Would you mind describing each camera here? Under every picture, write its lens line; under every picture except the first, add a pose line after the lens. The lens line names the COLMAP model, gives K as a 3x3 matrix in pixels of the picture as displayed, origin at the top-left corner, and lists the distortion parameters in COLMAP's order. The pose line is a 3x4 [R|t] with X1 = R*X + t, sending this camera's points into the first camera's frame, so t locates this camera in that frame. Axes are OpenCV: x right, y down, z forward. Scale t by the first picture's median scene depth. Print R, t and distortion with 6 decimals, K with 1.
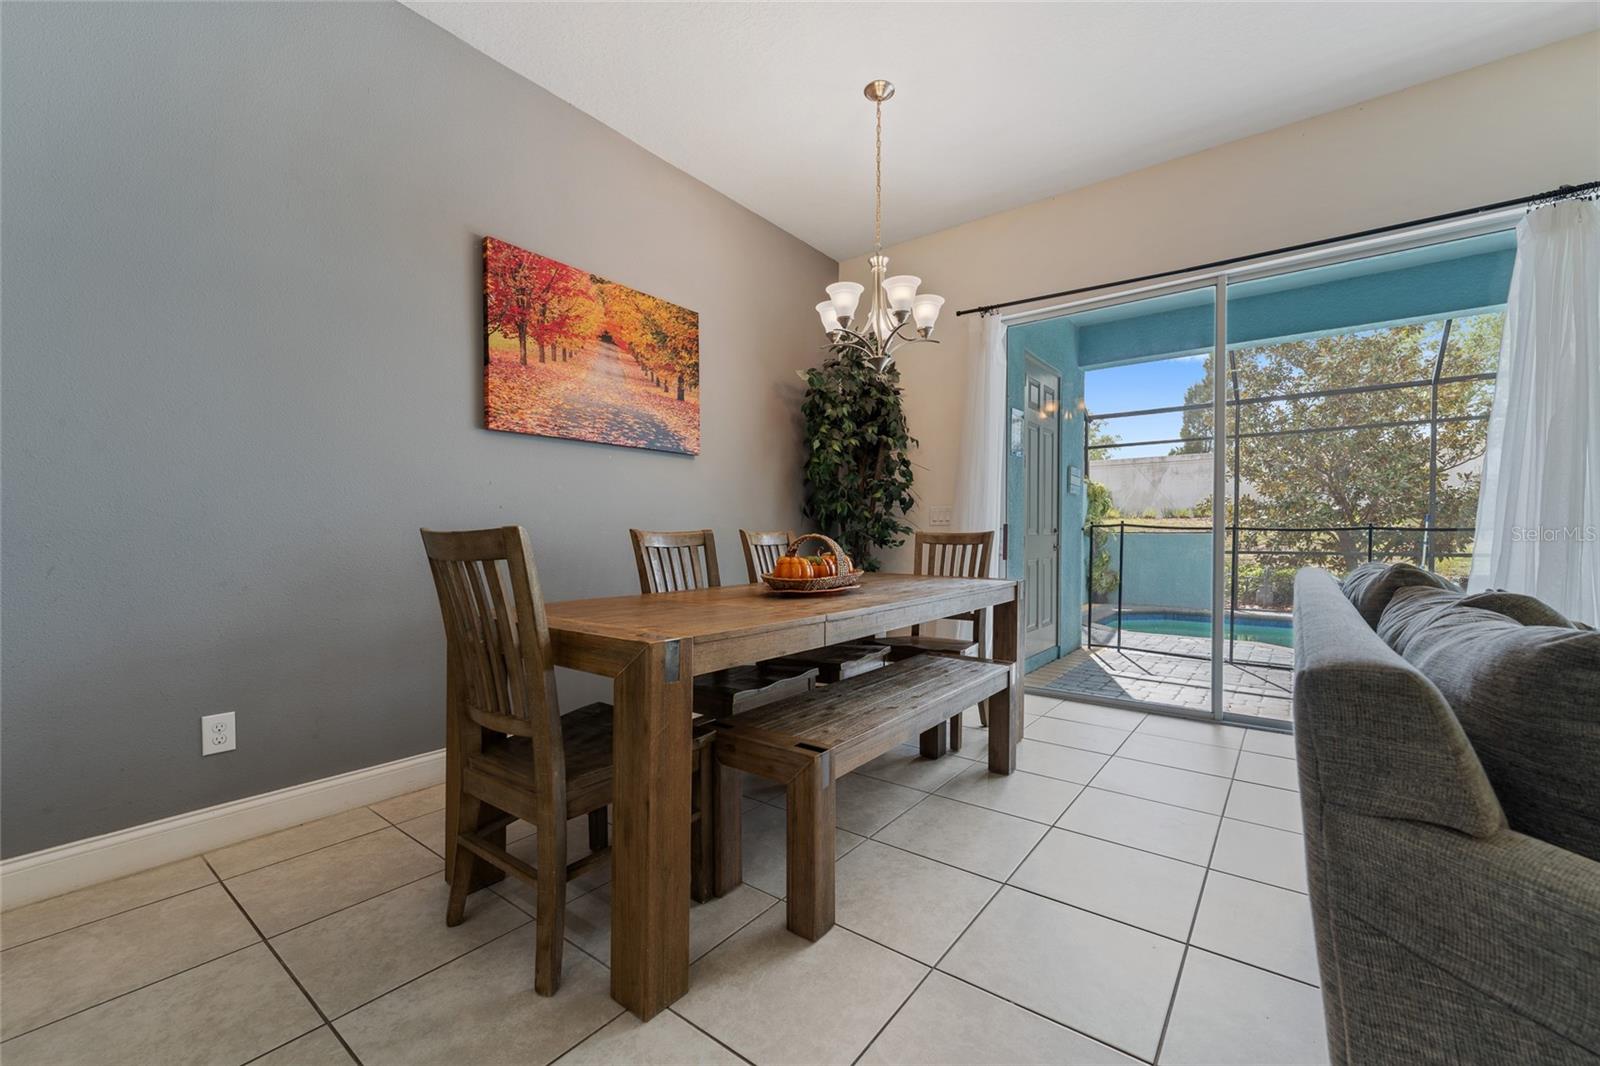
lens RADIAL K [[651.7, 0, 800.3], [0, 651.7, 545.7], [0, 0, 1]] dist [0.000033, 0.000088]
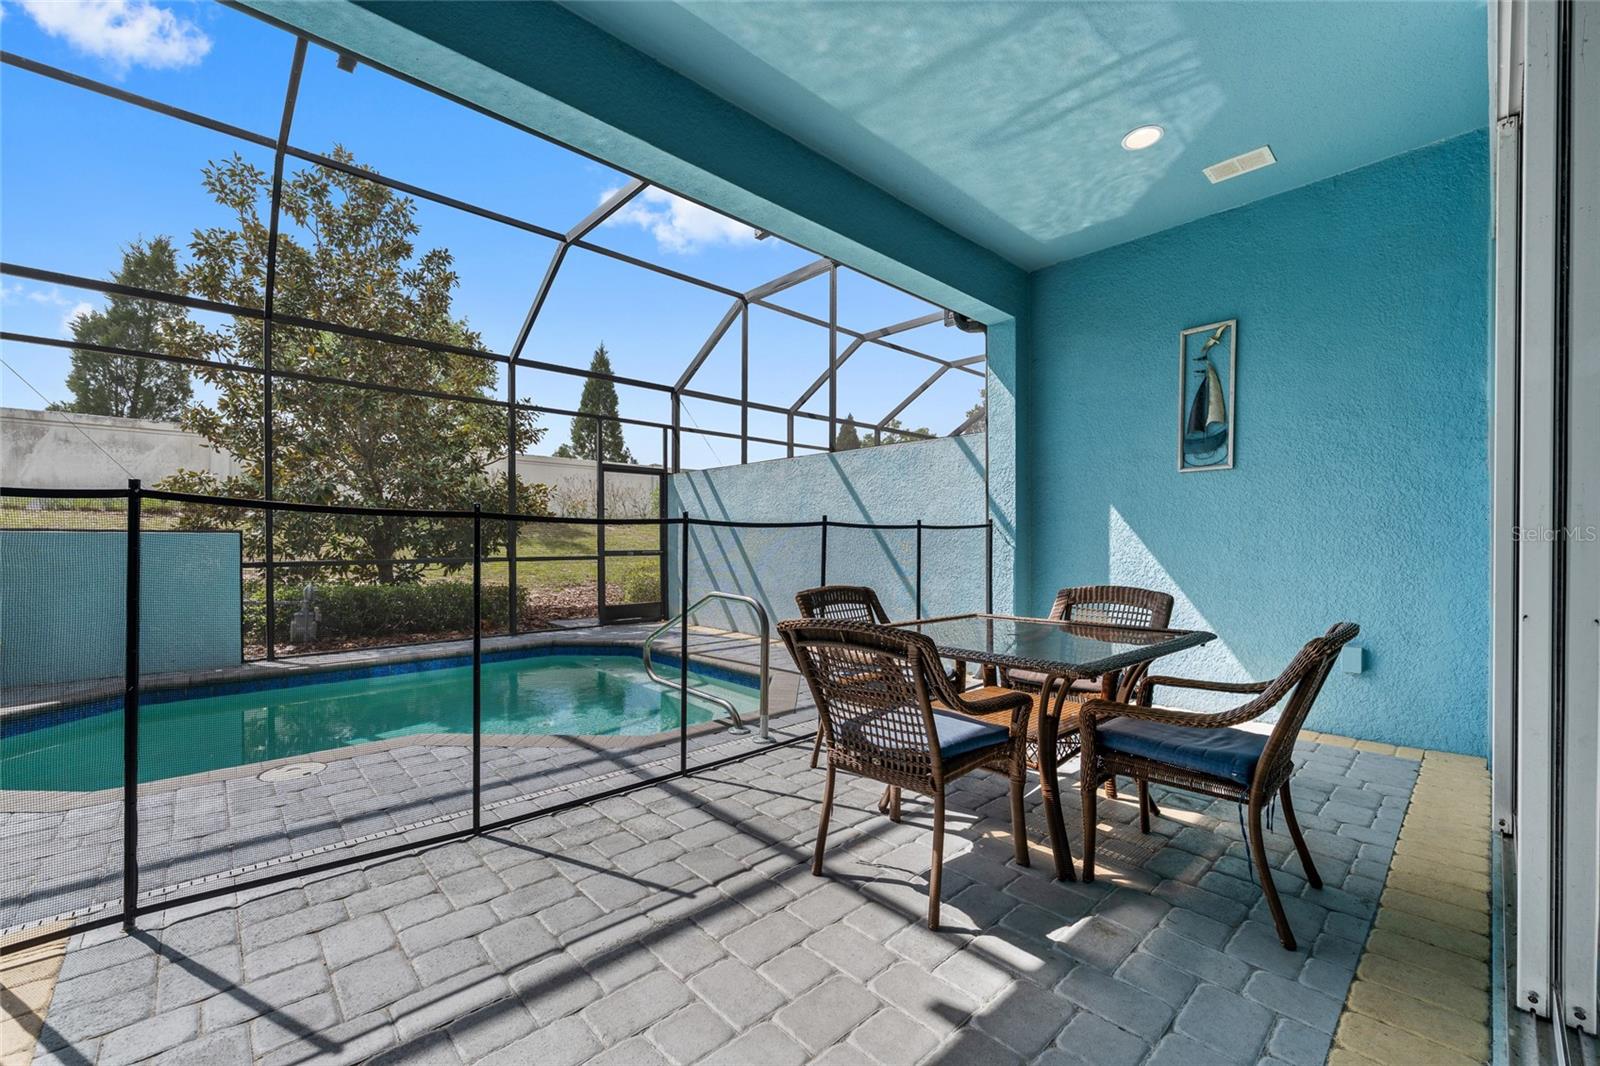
lens RADIAL K [[651.7, 0, 796.4], [0, 651.7, 542.5], [0, 0, 1]] dist [0.000033, 0.000088]
pose [[0.174263, -0.009367, 0.984655, 0.075077], [0.019628, 0.999789, 0.006037, -0.001997], [-0.984503, 0.018275, 0.174411, 0.190370]]
